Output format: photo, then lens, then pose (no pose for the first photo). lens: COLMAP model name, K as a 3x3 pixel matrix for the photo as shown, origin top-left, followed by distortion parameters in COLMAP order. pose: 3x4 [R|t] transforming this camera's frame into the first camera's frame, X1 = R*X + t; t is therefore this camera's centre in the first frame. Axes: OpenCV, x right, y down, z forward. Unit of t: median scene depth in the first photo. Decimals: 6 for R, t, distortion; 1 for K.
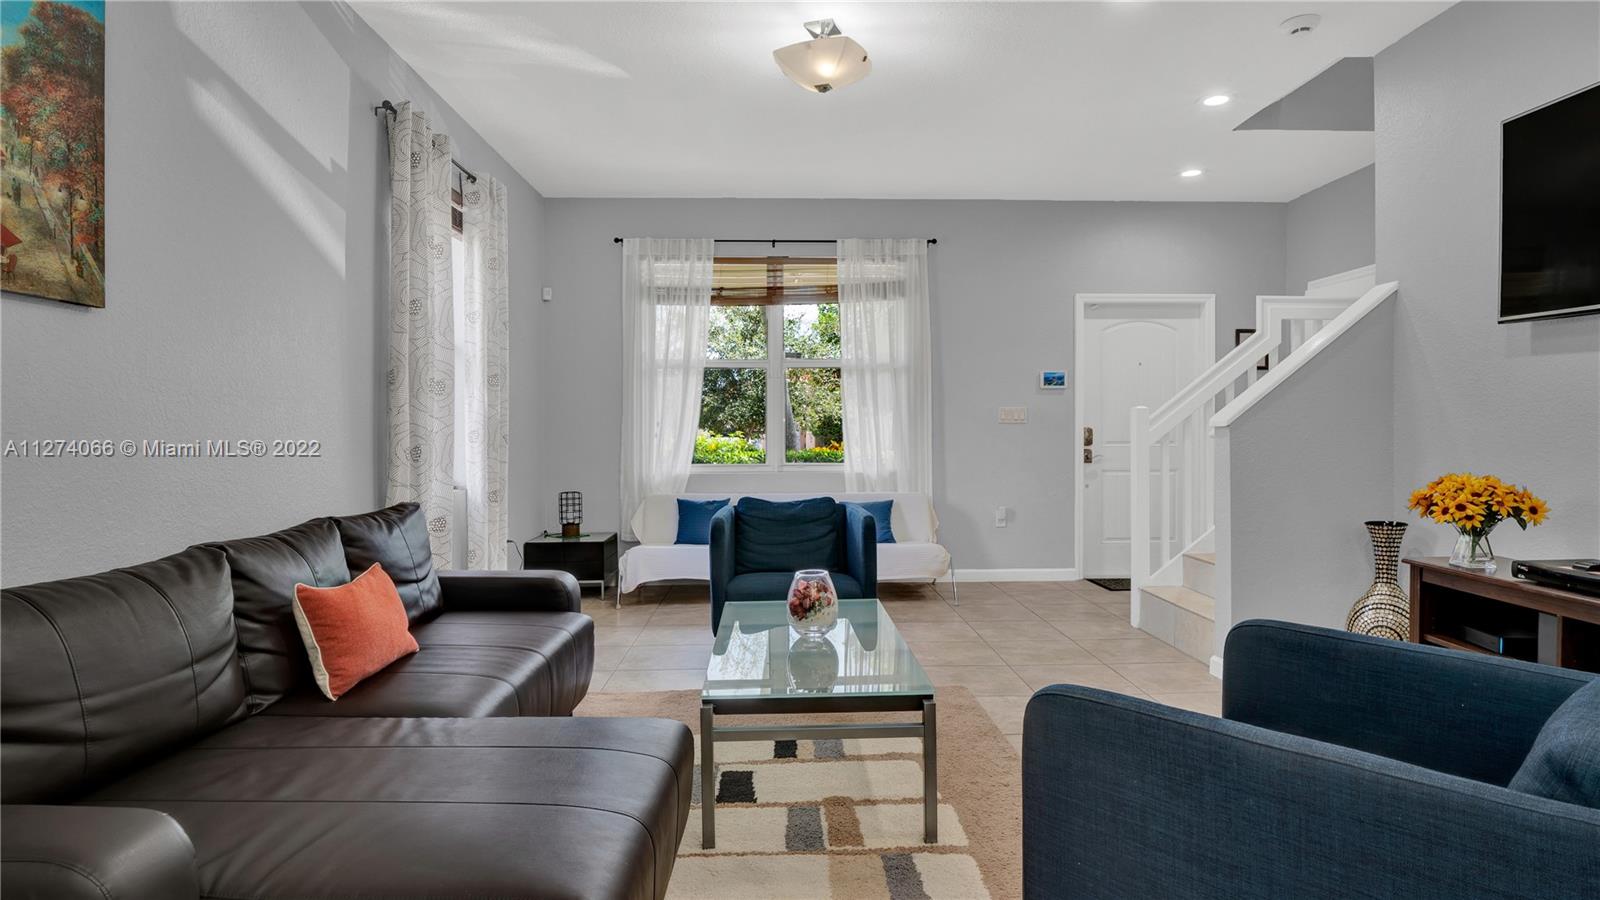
lens RADIAL K [[861.6, 0, 804.5], [0, 861.6, 442.2], [0, 0, 1]] dist [-0.022870, -0.001401]
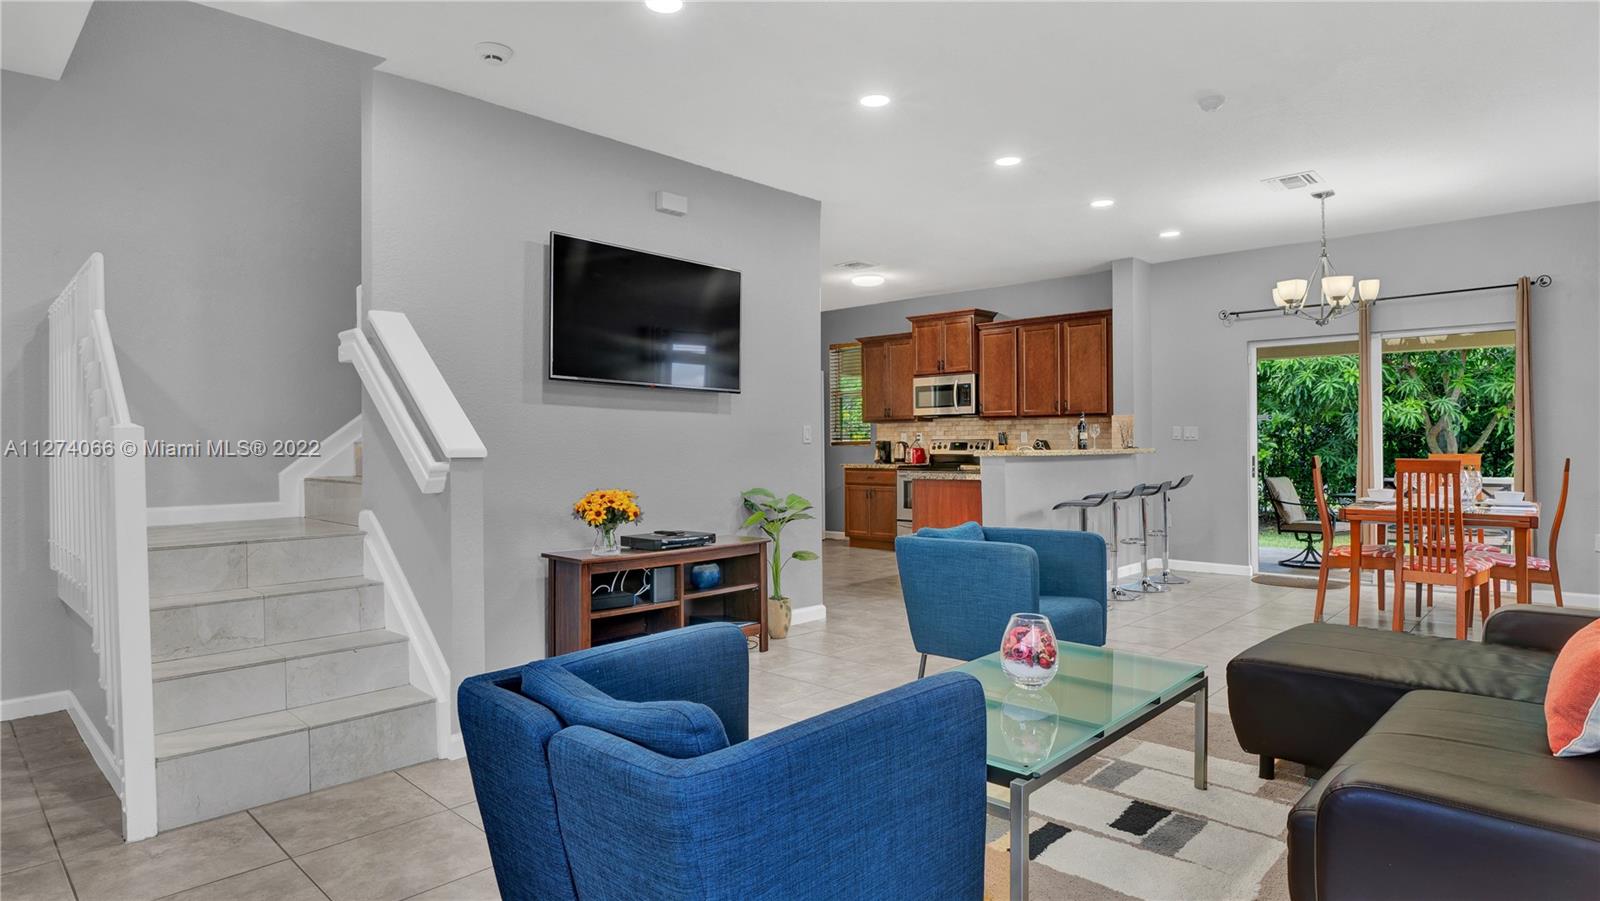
lens RADIAL K [[861.6, 0, 804.5], [0, 861.6, 442.7], [0, 0, 1]] dist [-0.022870, -0.001401]
pose [[-0.707699, 0.009175, 0.706454, -0.345563], [0.018646, 0.999810, 0.005694, -0.031338], [-0.706268, 0.017202, -0.707736, 1.340505]]
